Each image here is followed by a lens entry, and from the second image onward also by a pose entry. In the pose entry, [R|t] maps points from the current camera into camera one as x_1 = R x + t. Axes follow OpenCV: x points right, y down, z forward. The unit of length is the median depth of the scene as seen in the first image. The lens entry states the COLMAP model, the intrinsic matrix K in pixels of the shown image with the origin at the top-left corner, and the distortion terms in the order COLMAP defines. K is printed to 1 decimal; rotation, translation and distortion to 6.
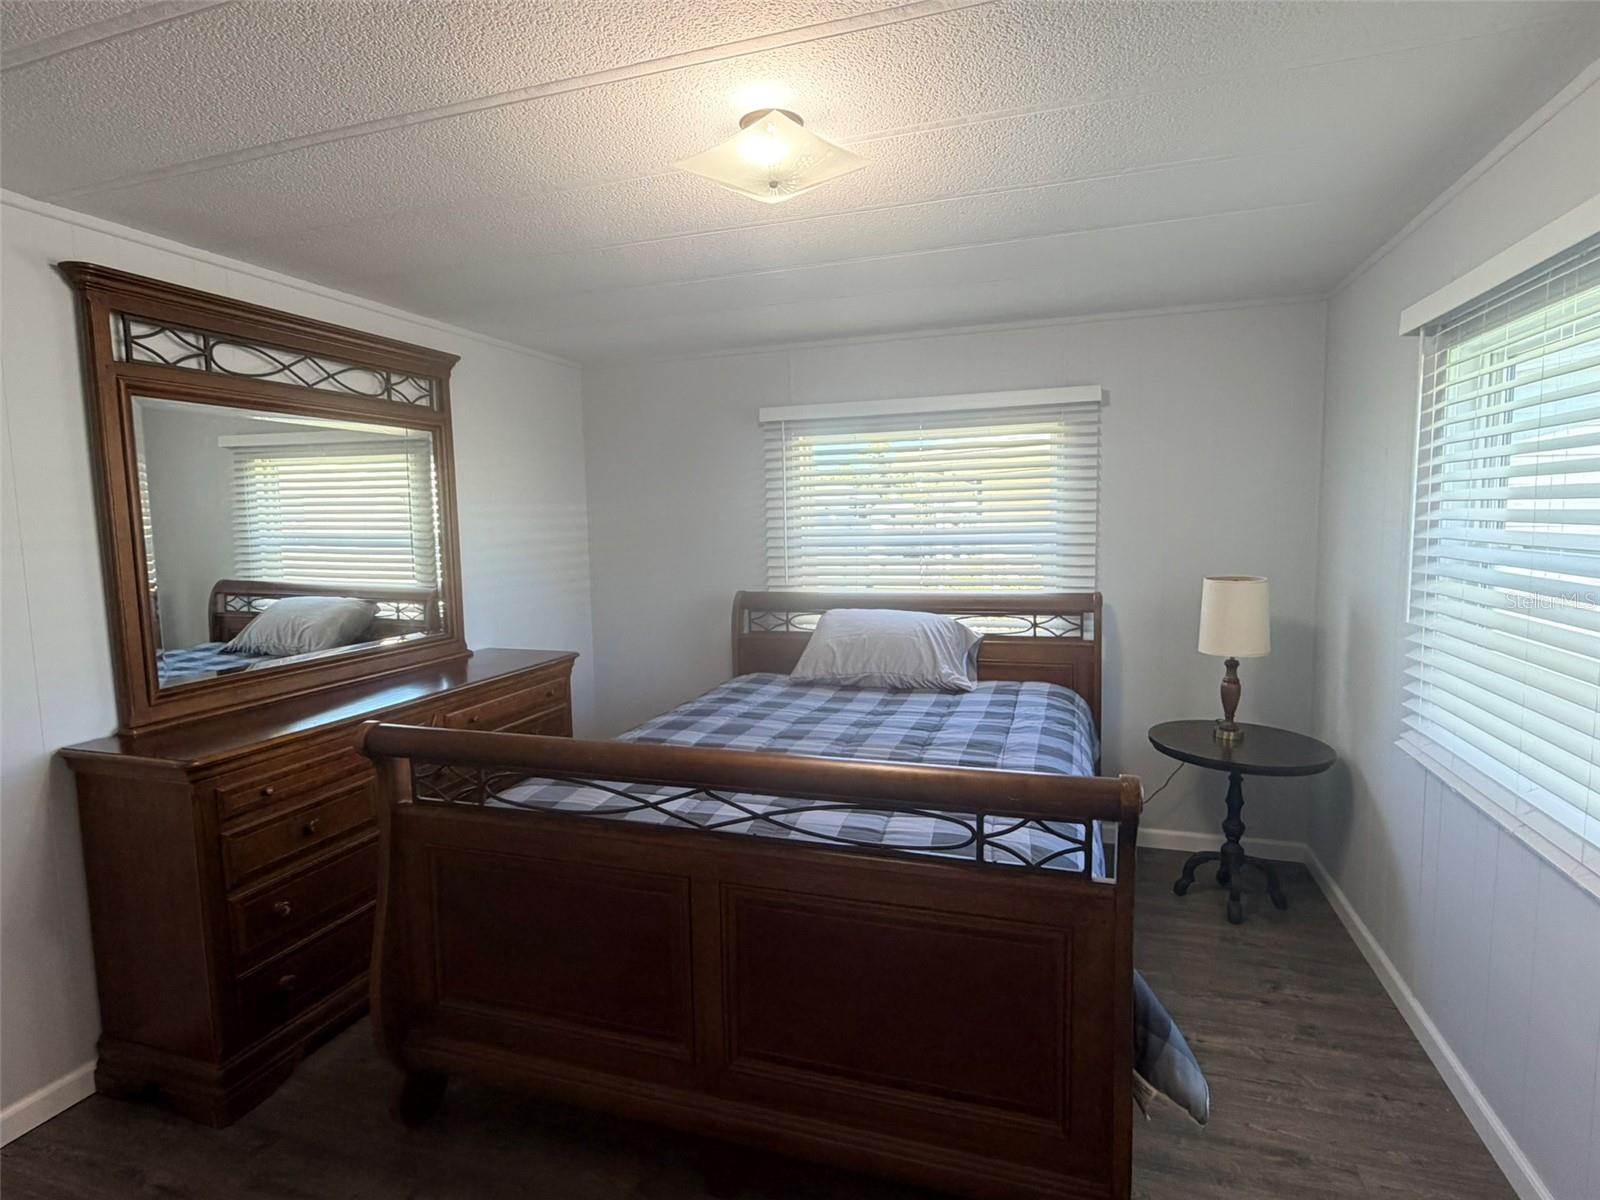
lens RADIAL K [[821.8, 0, 802.8], [0, 821.8, 595.5], [0, 0, 1]] dist [-0.031181, -0.000352]
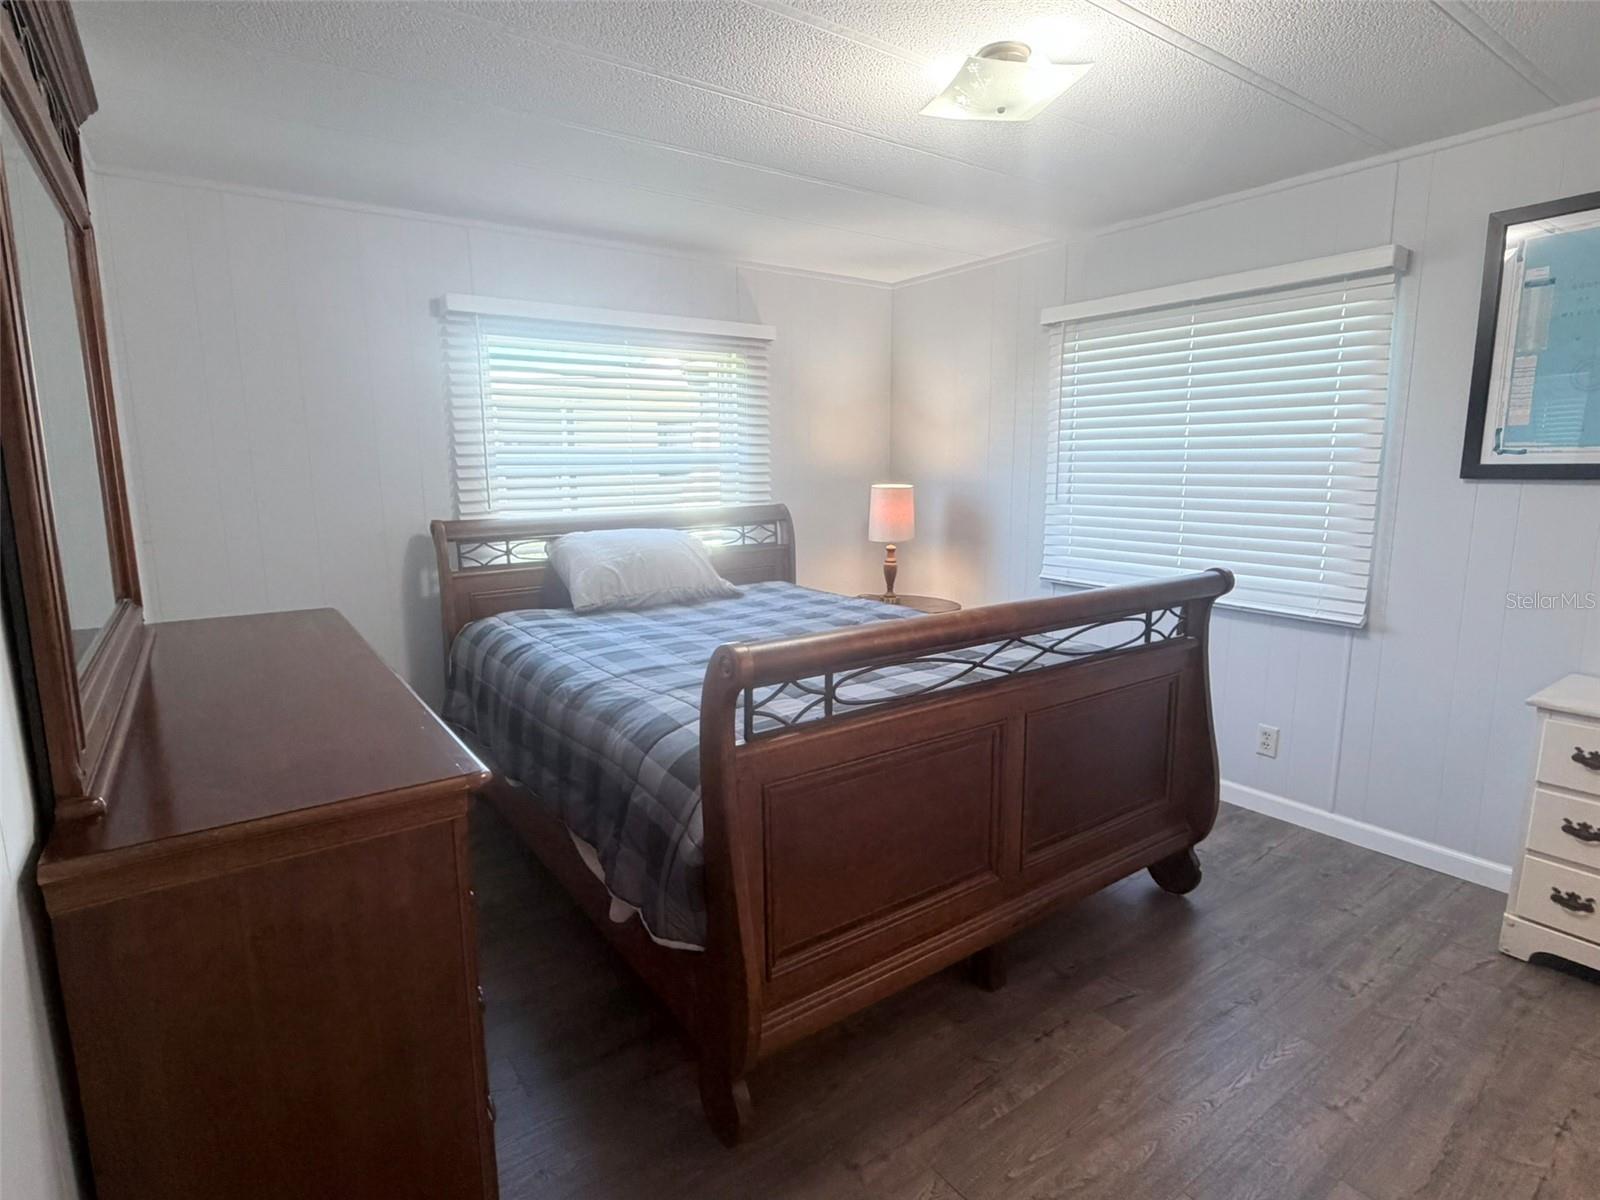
lens RADIAL K [[821.8, 0, 801.5], [0, 821.8, 609.3], [0, 0, 1]] dist [-0.031181, -0.000352]
pose [[0.589630, -0.124798, 0.797973, -0.568283], [0.068052, 0.992154, 0.104882, 0.023857], [-0.804801, -0.007538, 0.593496, 0.257129]]
